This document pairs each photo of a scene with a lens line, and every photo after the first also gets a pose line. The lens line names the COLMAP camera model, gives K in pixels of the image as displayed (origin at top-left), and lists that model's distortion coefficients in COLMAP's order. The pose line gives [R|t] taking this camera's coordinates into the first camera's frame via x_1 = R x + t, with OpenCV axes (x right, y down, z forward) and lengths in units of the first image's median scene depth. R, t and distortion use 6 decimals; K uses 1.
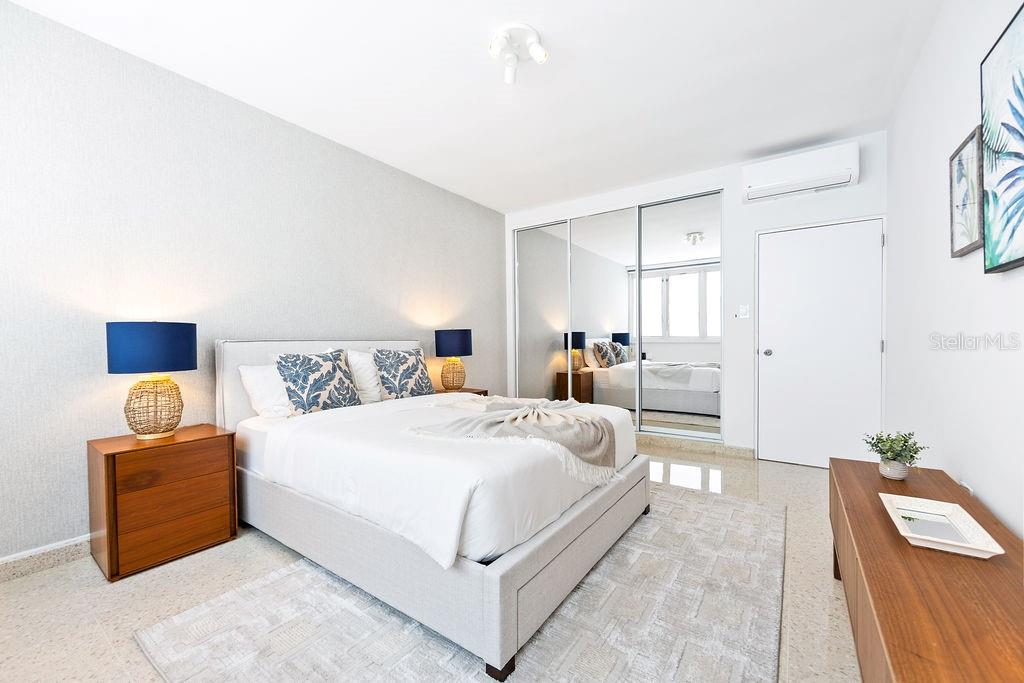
lens RADIAL K [[399.6, 0, 514.6], [0, 399.6, 336.1], [0, 0, 1]] dist [-0.002811, -0.000156]
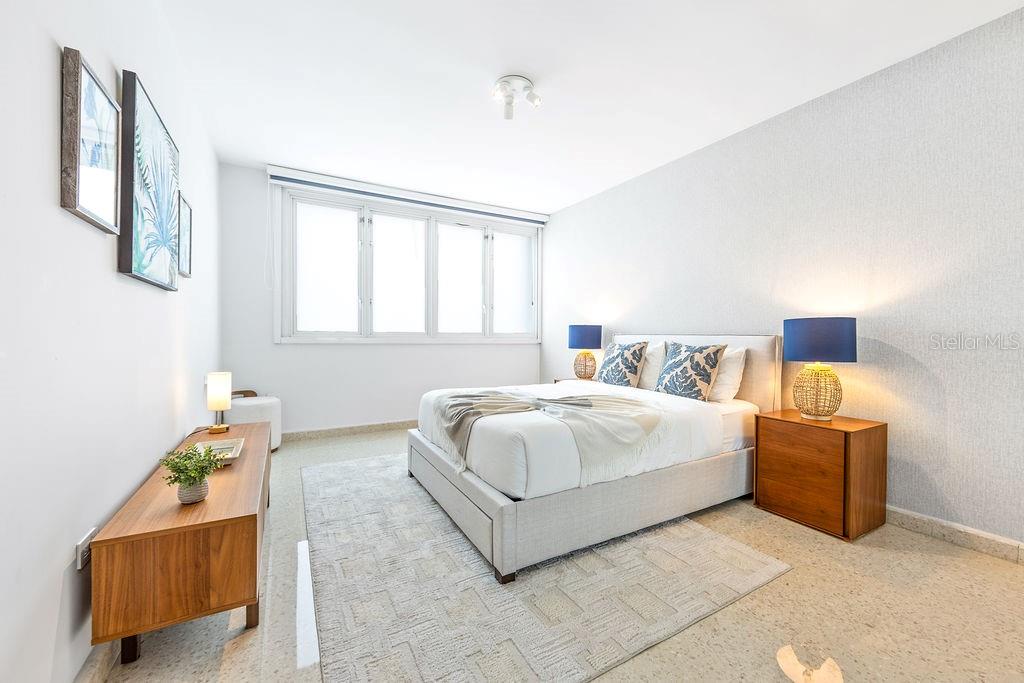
lens RADIAL K [[399.6, 0, 514.6], [0, 399.6, 336.1], [0, 0, 1]] dist [-0.002811, -0.000156]
pose [[-0.420236, 0.013227, -0.907318, 0.821628], [0.004639, 0.999912, 0.012428, -0.001372], [0.907403, 0.001013, -0.420261, 1.125197]]
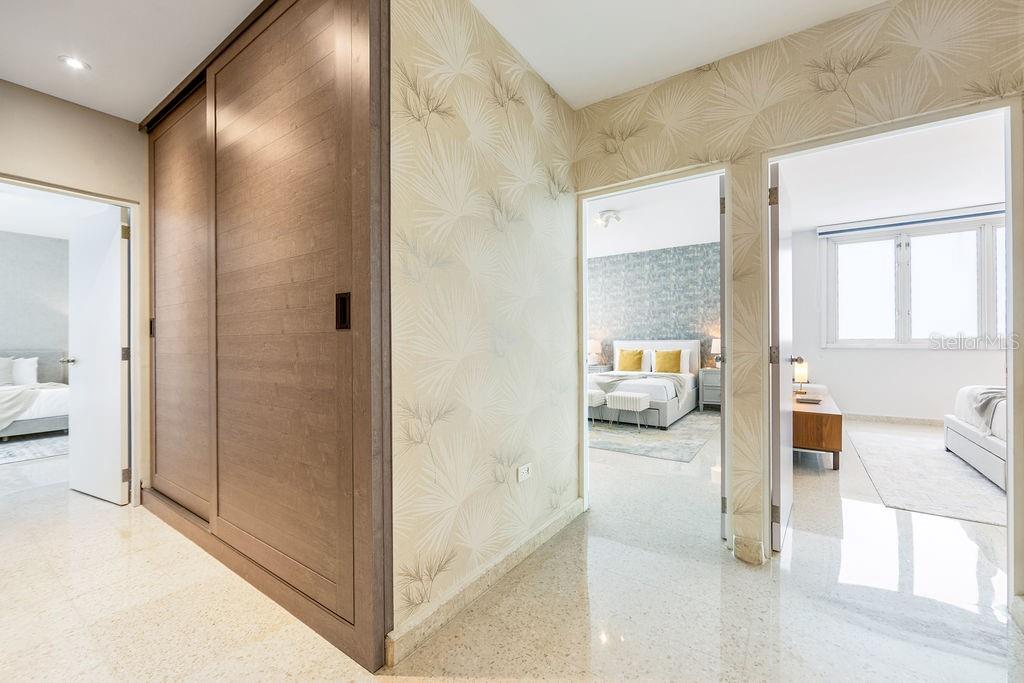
lens RADIAL K [[412.6, 0, 512.0], [0, 412.6, 341.5], [0, 0, 1]] dist [-0.003154, -0.000153]
pose [[-0.999838, 0.011949, -0.013428, 1.458268], [0.012006, 0.999919, -0.004170, -0.002766], [0.013377, -0.004331, -0.999901, 1.791599]]
